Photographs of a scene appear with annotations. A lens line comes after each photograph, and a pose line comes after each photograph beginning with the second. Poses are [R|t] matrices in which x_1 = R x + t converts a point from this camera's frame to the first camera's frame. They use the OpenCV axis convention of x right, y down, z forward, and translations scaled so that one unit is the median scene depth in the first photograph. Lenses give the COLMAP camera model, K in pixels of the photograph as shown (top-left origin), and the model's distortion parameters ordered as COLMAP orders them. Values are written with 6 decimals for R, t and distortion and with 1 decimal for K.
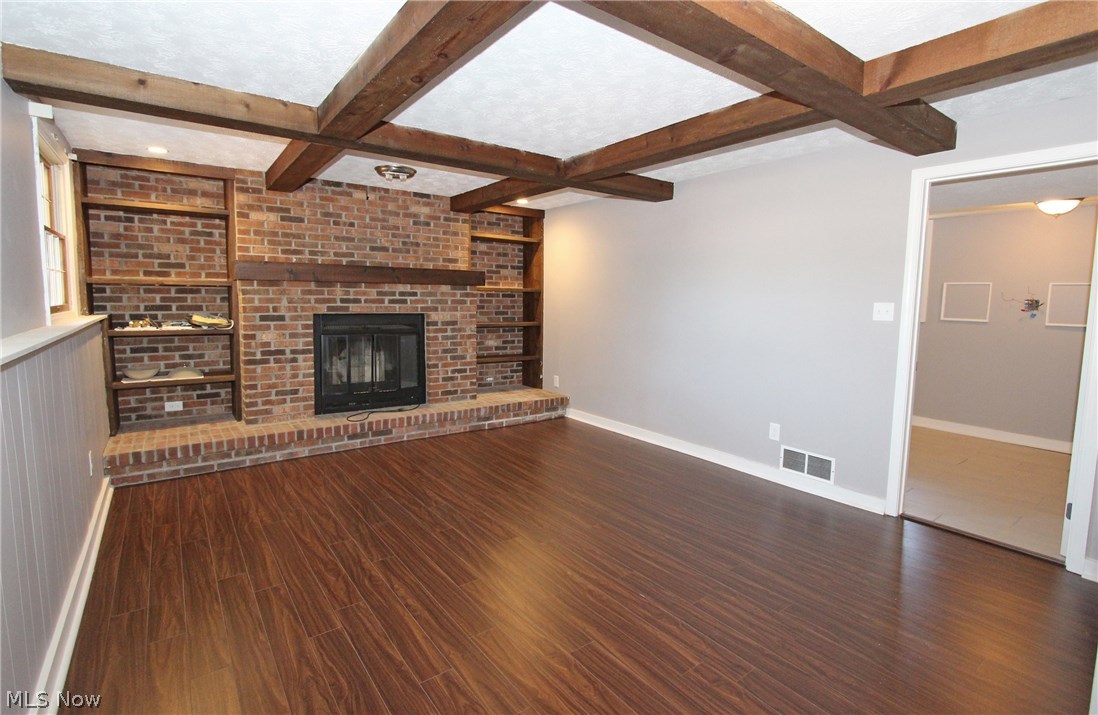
lens RADIAL K [[523.9, 0, 550.6], [0, 523.9, 353.6], [0, 0, 1]] dist [0.002947, 0.000179]
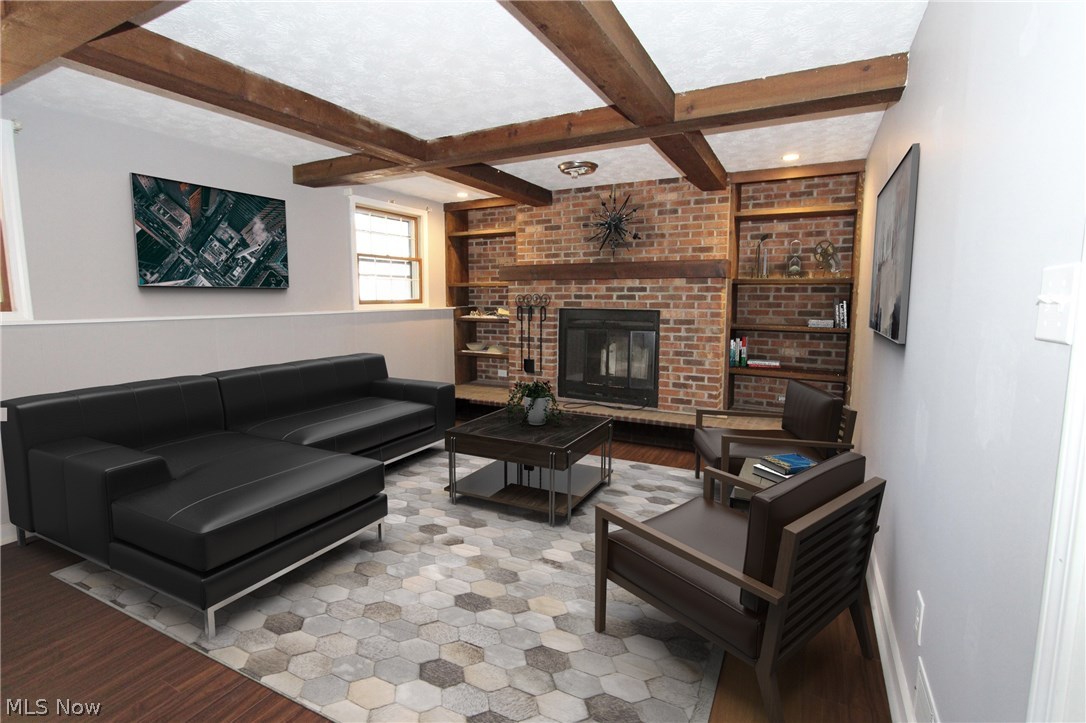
lens RADIAL K [[509.9, 0, 544.4], [0, 509.9, 356.2], [0, 0, 1]] dist [-0.000235, -0.000034]
pose [[0.439632, 0.092441, -0.893408, 0.485881], [-0.092613, 0.994053, 0.057281, -0.029620], [0.893390, 0.057559, 0.445579, 0.433354]]
